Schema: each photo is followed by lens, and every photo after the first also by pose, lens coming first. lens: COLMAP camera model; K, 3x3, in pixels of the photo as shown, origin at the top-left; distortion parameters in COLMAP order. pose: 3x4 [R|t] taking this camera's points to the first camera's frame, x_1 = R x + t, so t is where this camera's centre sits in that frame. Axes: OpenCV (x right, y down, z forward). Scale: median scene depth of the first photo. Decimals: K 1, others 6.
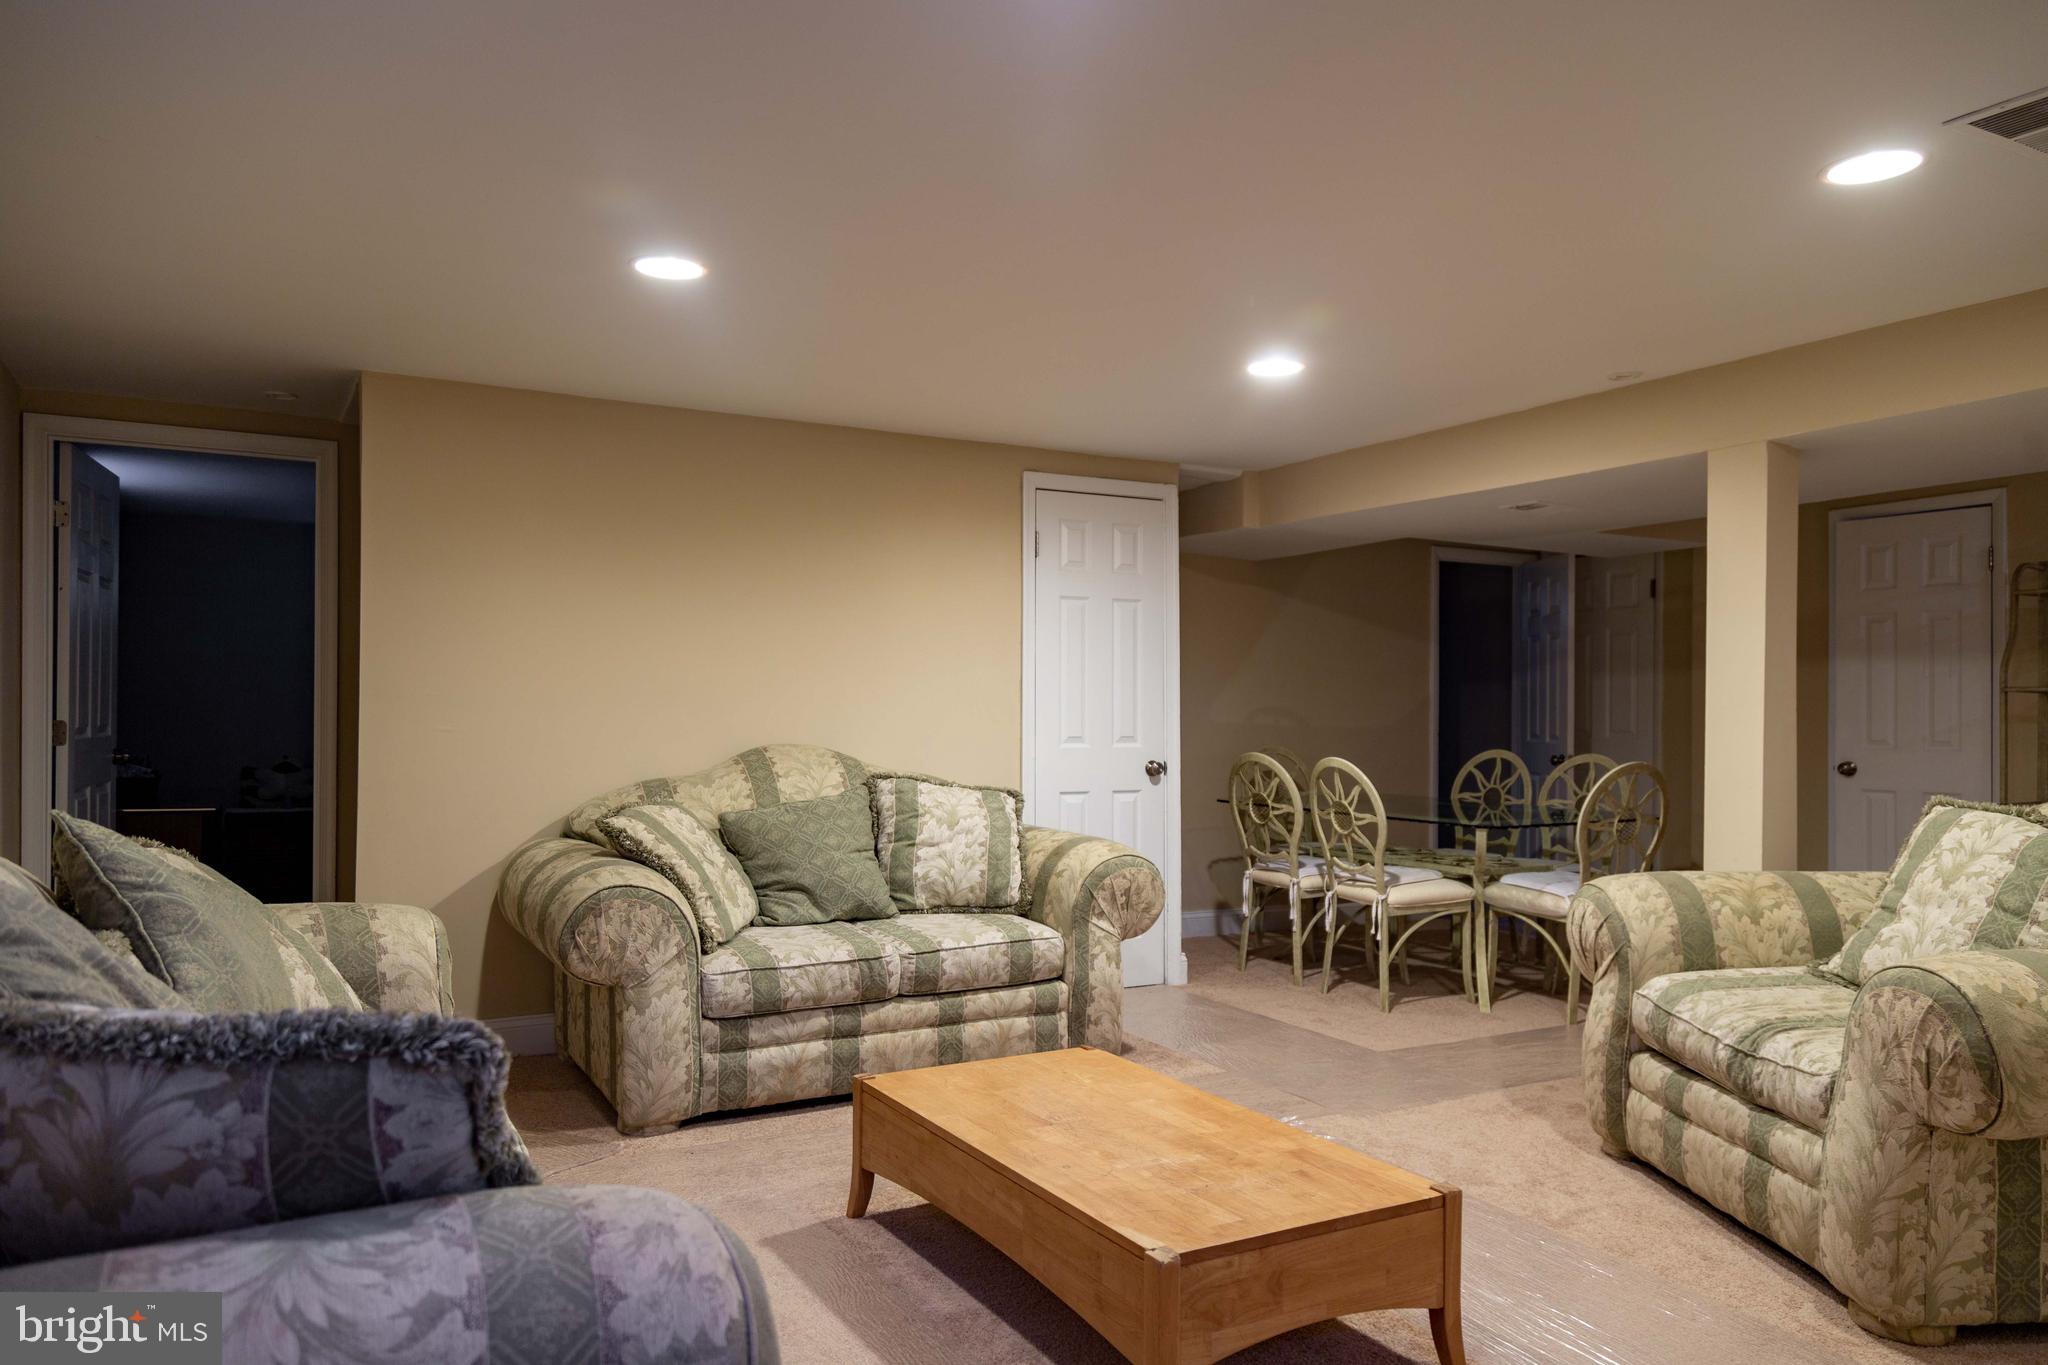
lens RADIAL K [[1365.3, 0, 1003.3], [0, 1365.3, 711.9], [0, 0, 1]] dist [0.007909, 0.001197]
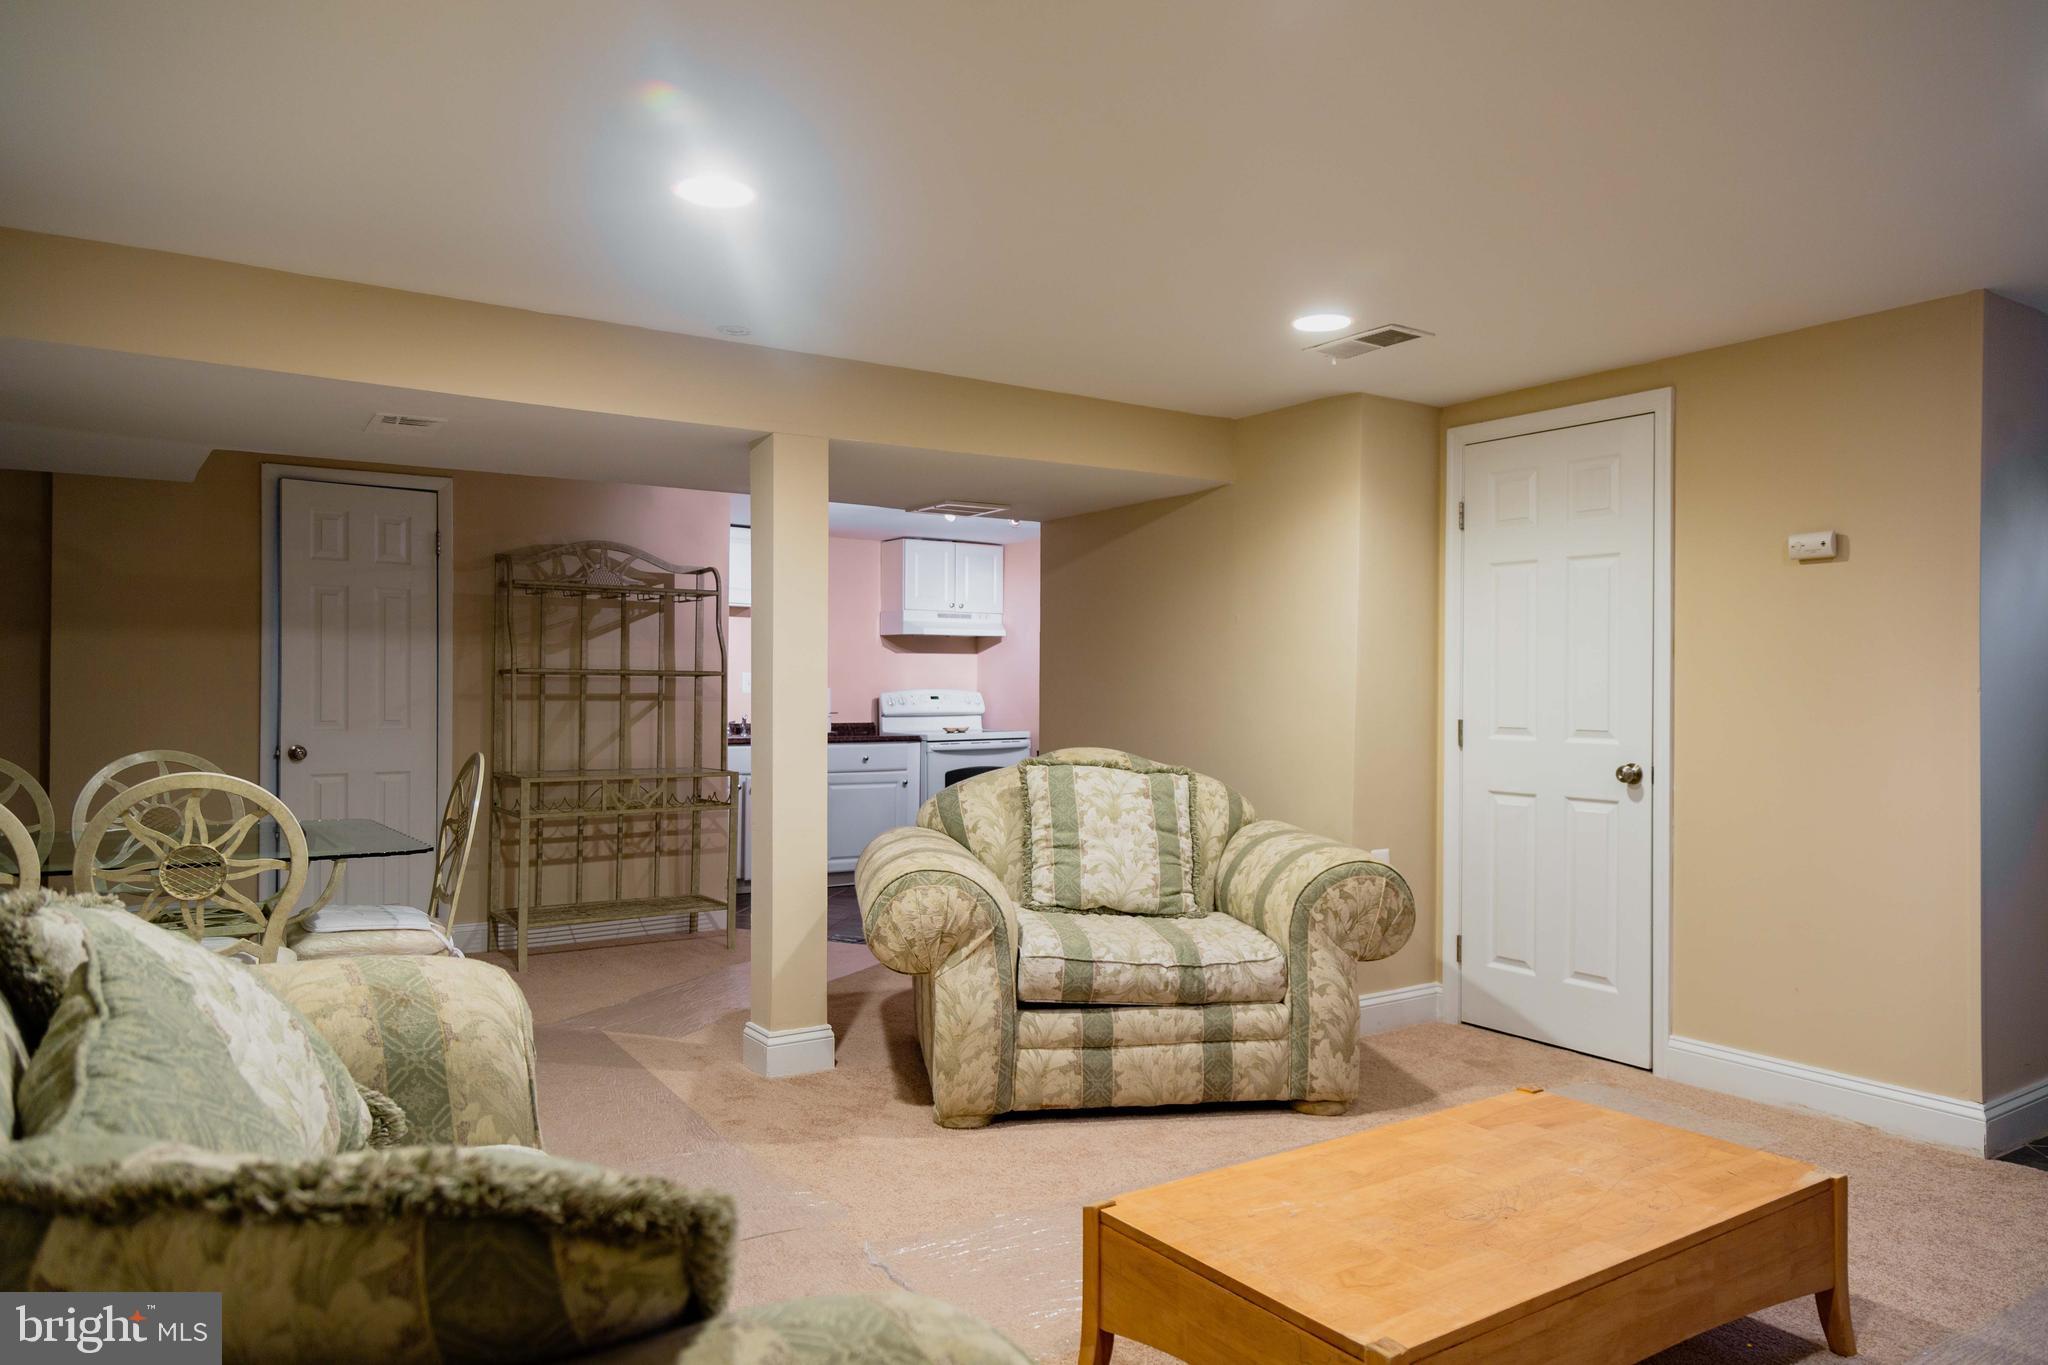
lens RADIAL K [[1356.9, 0, 1033.3], [0, 1356.9, 692.3], [0, 0, 1]] dist [0.008929, 0.000345]
pose [[-0.077069, -0.005178, 0.997012, -0.431315], [0.000159, 0.999986, 0.005206, -0.004882], [-0.997026, 0.000560, -0.077067, 0.784623]]
